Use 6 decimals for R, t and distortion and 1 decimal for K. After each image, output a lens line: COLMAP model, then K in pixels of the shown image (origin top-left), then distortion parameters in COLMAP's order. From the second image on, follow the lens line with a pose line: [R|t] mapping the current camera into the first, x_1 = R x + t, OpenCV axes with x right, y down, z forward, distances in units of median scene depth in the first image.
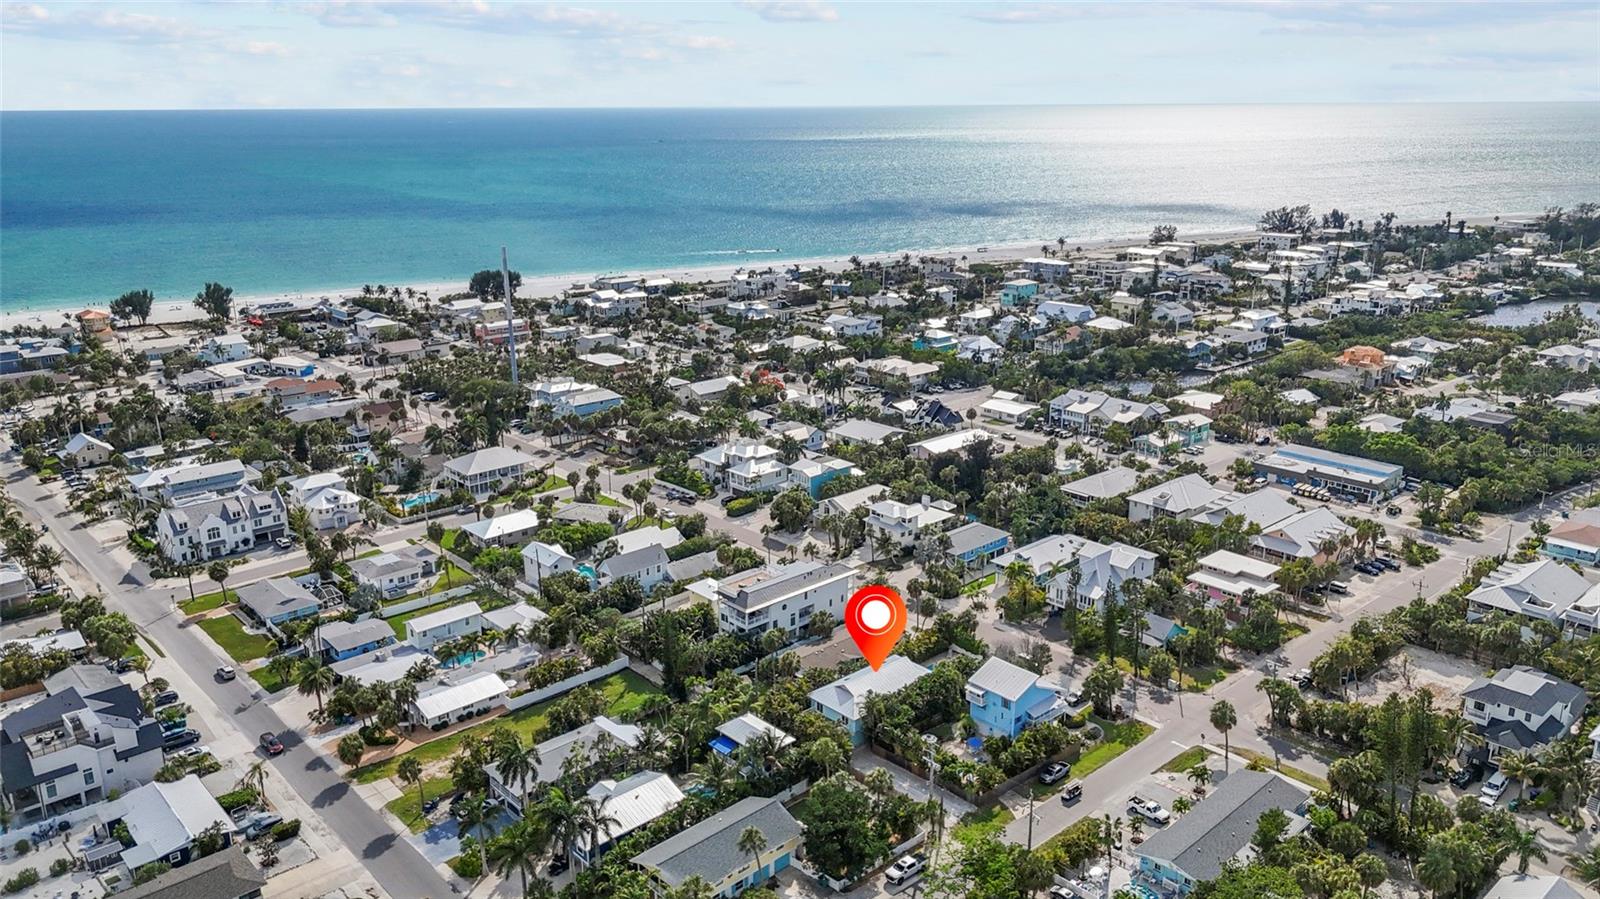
lens RADIAL K [[1177.9, 0, 800.0], [0, 1177.9, 449.5], [0, 0, 1]] dist [0.090837, -0.098016]
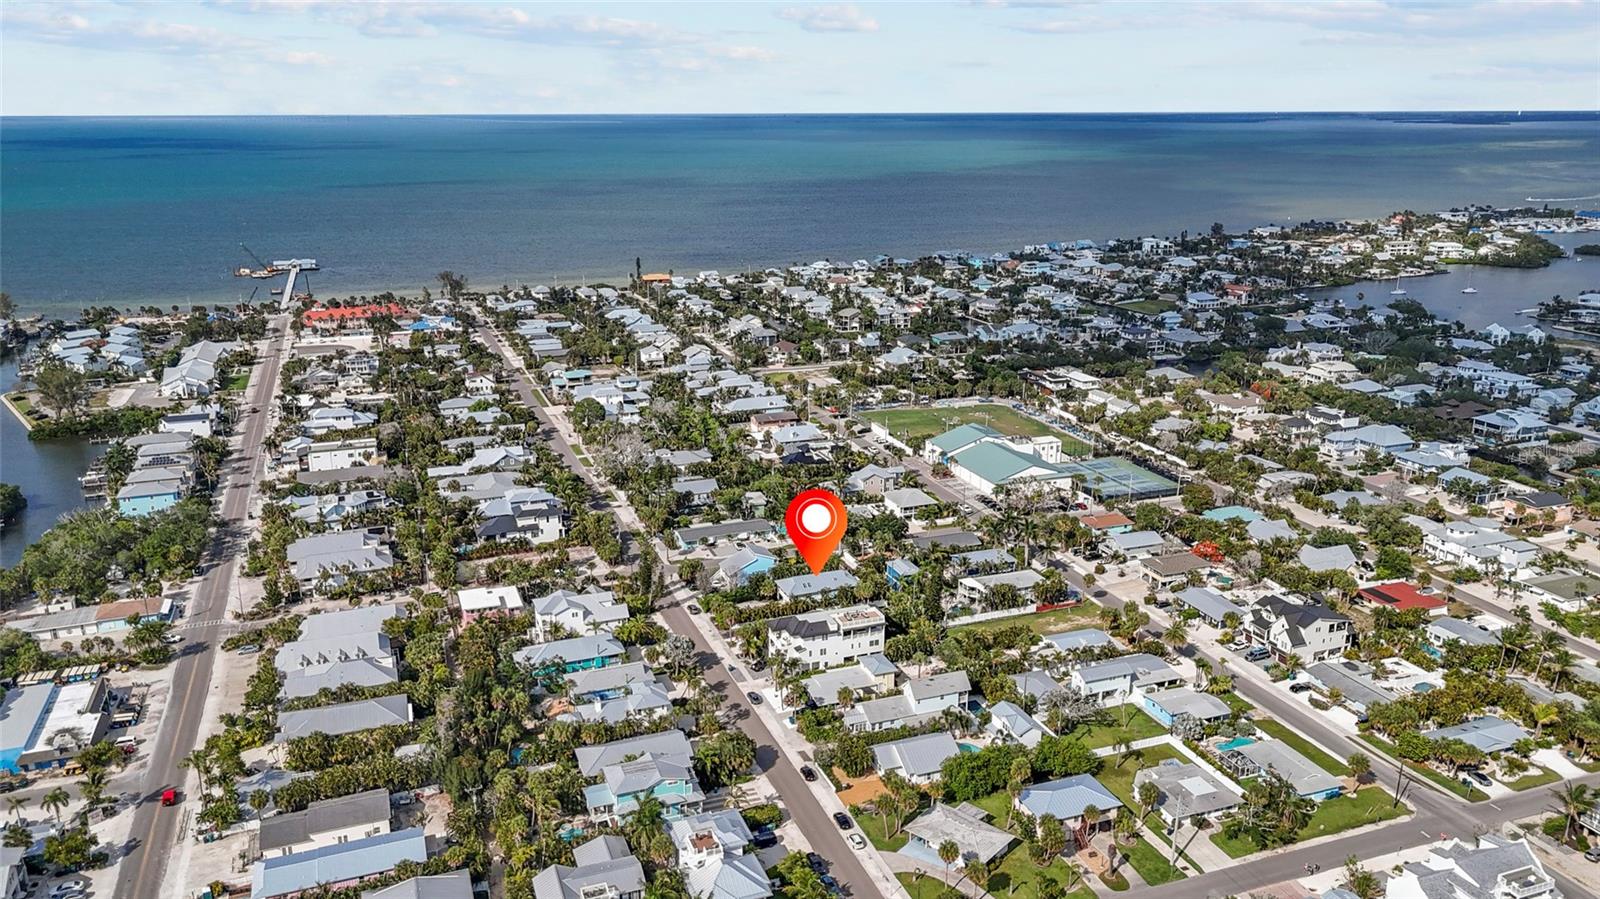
lens RADIAL K [[1177.9, 0, 800.0], [0, 1177.9, 449.5], [0, 0, 1]] dist [0.090837, -0.098016]
pose [[-0.929946, -0.092760, 0.355803, -0.348958], [0.110497, 0.852429, 0.511034, -0.583132], [-0.350700, 0.514549, -0.782463, 1.601560]]
